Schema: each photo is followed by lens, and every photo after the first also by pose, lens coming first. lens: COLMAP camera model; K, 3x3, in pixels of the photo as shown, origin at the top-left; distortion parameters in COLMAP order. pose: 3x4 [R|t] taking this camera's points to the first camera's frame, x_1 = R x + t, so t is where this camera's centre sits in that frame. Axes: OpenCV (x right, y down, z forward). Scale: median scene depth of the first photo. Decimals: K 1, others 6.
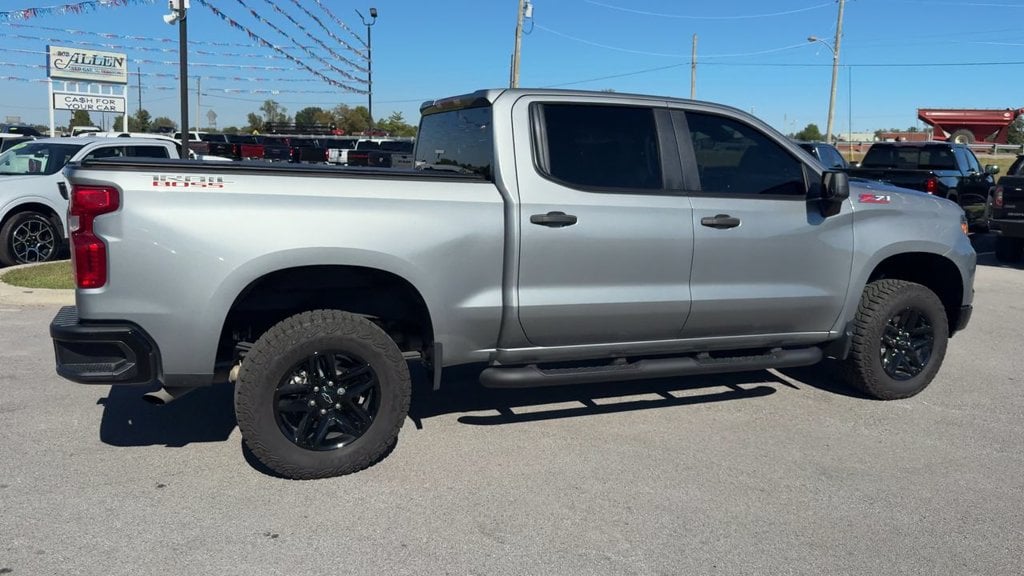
lens RADIAL K [[795.9, 0, 457.2], [0, 795.9, 286.6], [0, 0, 1]] dist [0.055363, -0.092914]
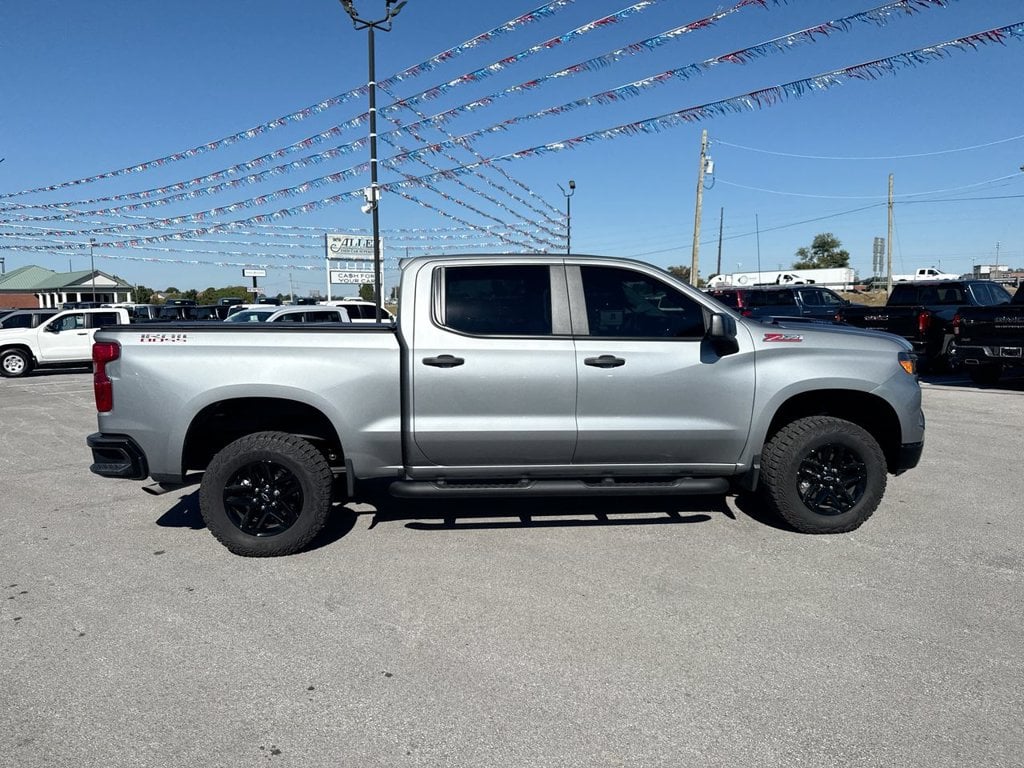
lens RADIAL K [[700.6, 0, 426.7], [0, 700.6, 411.7], [0, 0, 1]] dist [0.075984, -0.088868]
pose [[0.943734, 0.009425, -0.330570, 0.401915], [-0.016409, 0.999697, -0.018342, 0.011643], [0.330297, 0.022735, 0.943603, -0.021993]]
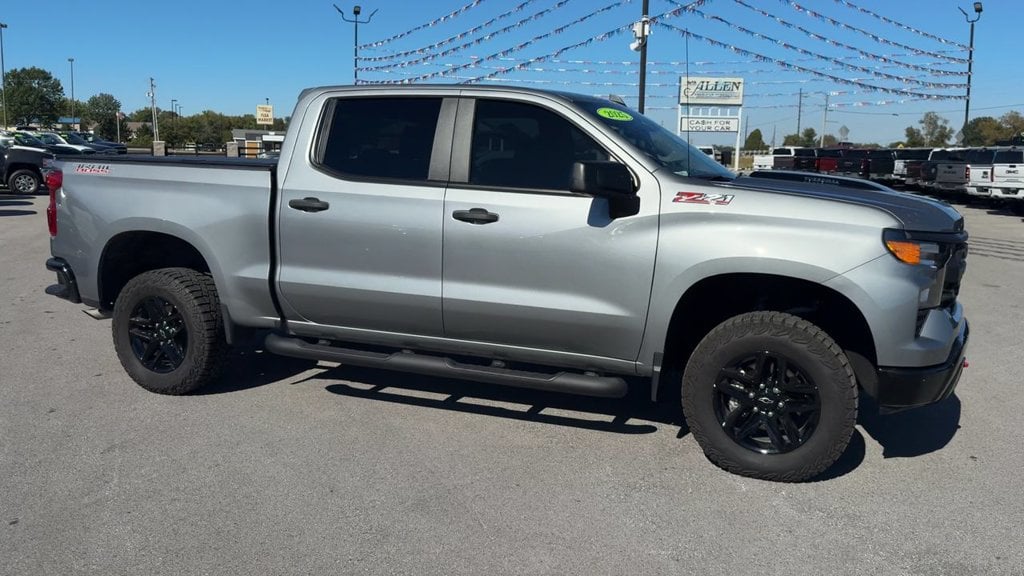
lens RADIAL K [[748.0, 0, 484.6], [0, 748.0, 273.9], [0, 0, 1]] dist [0.018544, -0.002484]
pose [[0.740903, 0.089391, -0.665636, 0.872789], [-0.106574, 0.994193, 0.014889, -0.027602], [0.663102, 0.059908, 0.746128, 0.353373]]
